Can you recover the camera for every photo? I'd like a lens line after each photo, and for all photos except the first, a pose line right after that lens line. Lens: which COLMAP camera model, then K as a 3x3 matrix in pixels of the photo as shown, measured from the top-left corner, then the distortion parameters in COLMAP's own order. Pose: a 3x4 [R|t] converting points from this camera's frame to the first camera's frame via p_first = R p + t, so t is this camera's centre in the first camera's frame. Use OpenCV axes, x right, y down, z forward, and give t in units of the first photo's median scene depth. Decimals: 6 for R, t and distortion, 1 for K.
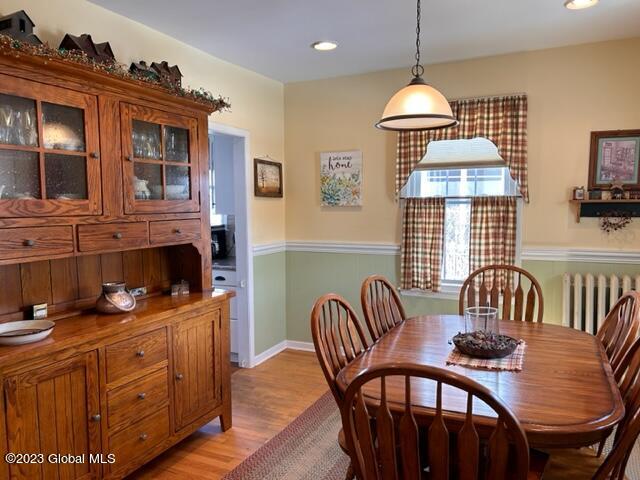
lens RADIAL K [[482.8, 0, 322.1], [0, 482.8, 242.2], [0, 0, 1]] dist [0.051469, -0.066768]
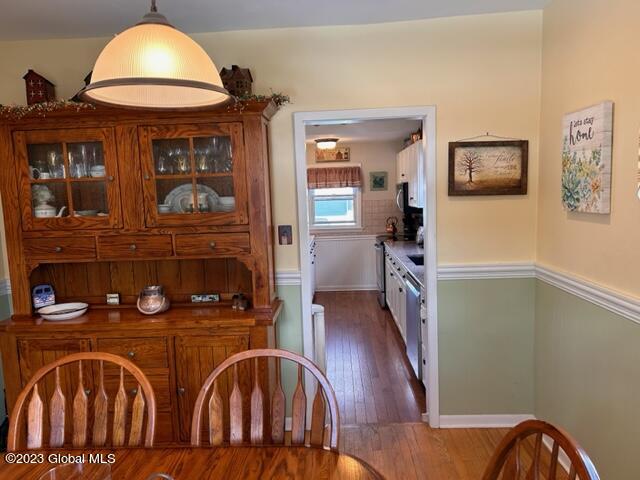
lens RADIAL K [[482.8, 0, 307.6], [0, 482.8, 246.3], [0, 0, 1]] dist [0.051469, -0.066768]
pose [[0.376273, 0.096668, -0.921452, 0.720782], [-0.042682, 0.995295, 0.086985, -0.120792], [0.925525, 0.006599, 0.378629, 0.874195]]
